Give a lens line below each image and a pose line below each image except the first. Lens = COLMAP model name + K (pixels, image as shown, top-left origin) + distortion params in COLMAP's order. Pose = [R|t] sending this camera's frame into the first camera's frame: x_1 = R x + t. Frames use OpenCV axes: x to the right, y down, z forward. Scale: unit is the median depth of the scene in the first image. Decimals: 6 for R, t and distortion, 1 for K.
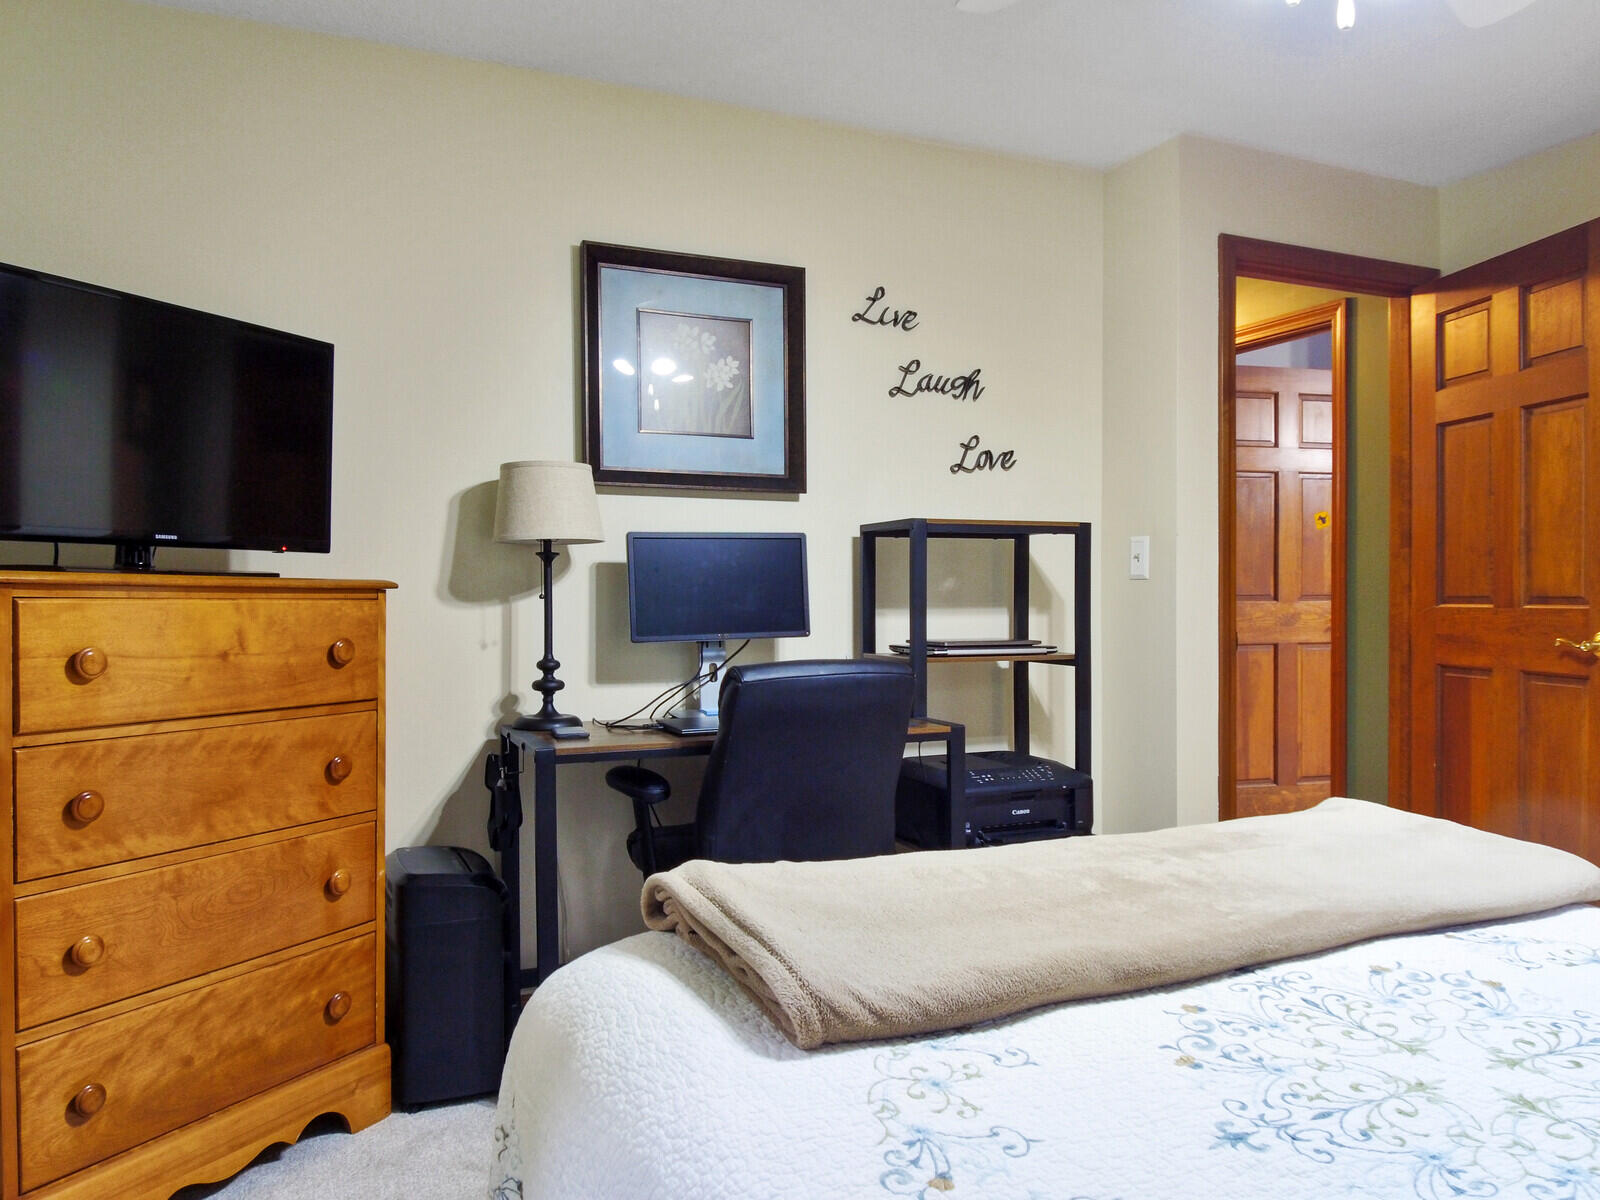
lens RADIAL K [[1145.2, 0, 800.0], [0, 1145.2, 600.0], [0, 0, 1]] dist [0.079093, -0.130292]
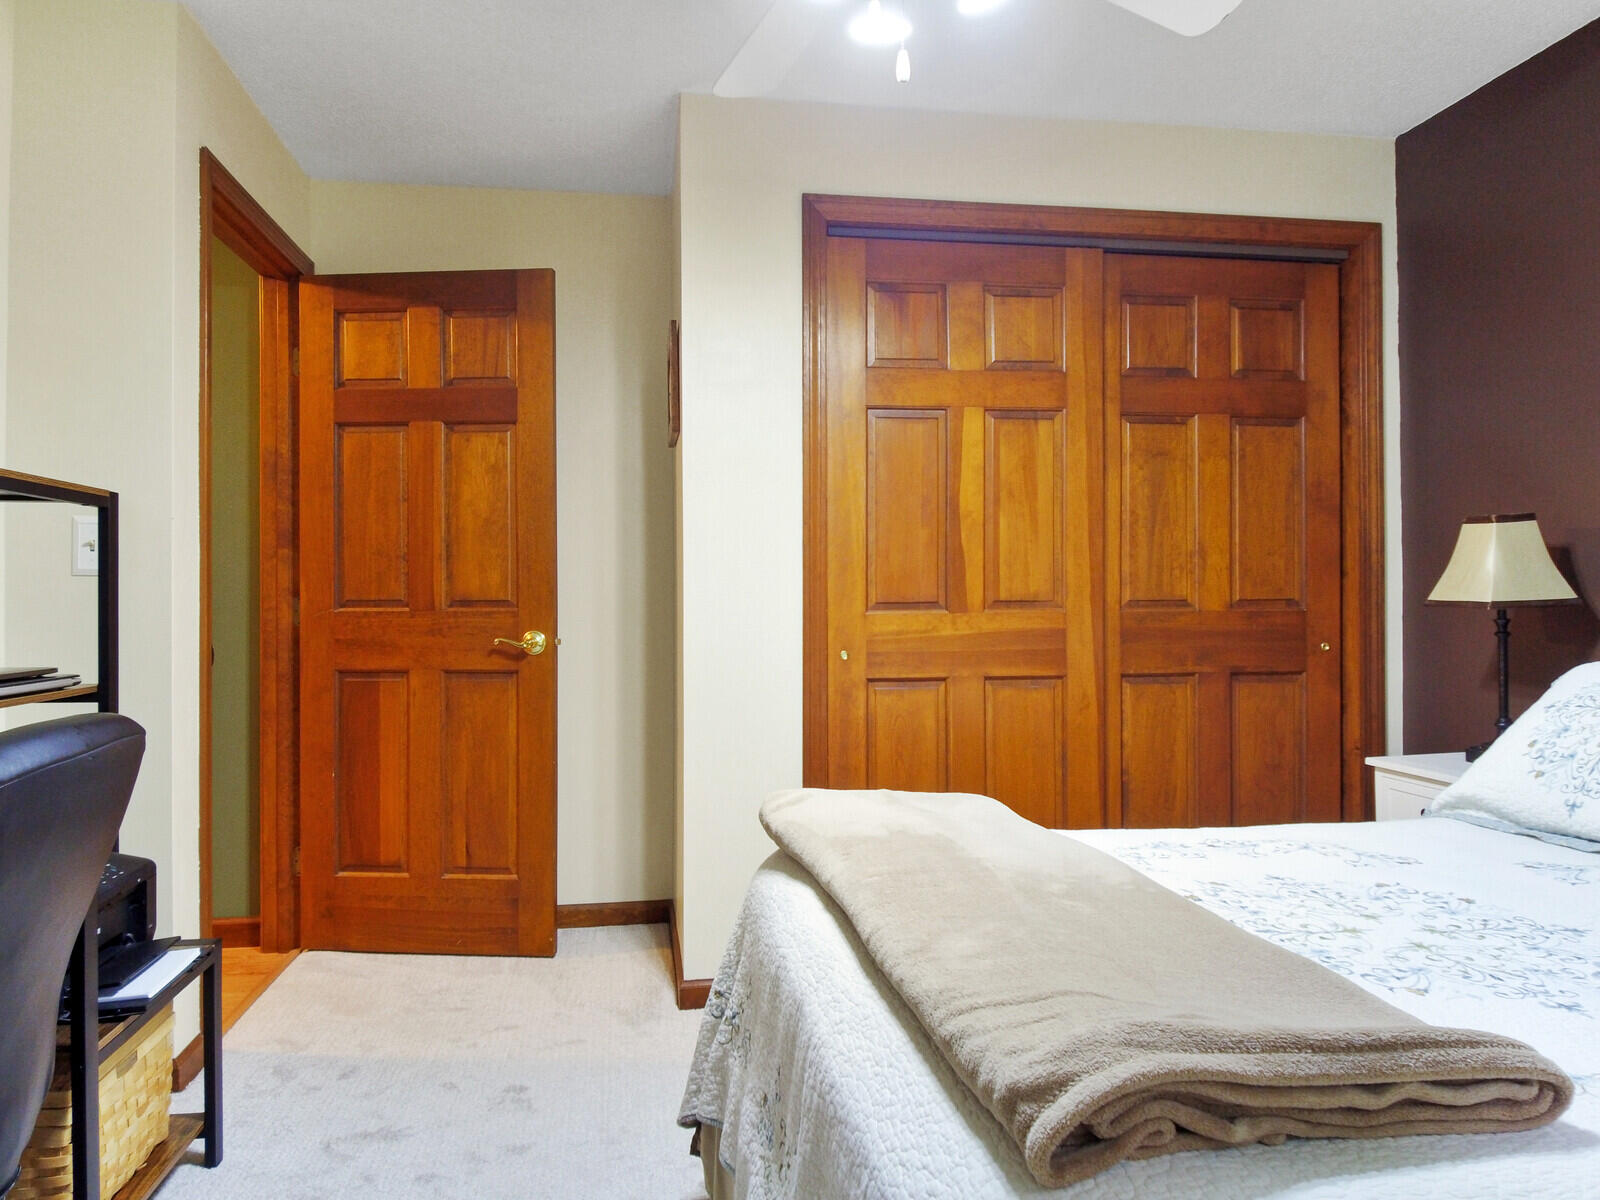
lens RADIAL K [[1143.2, 0, 775.4], [0, 1143.2, 573.8], [0, 0, 1]] dist [0.023145, -0.042138]
pose [[0.235647, 0.022808, 0.971571, -0.326219], [0.003552, 0.999698, -0.024330, -0.000394], [-0.971832, 0.009184, 0.235495, 0.458726]]
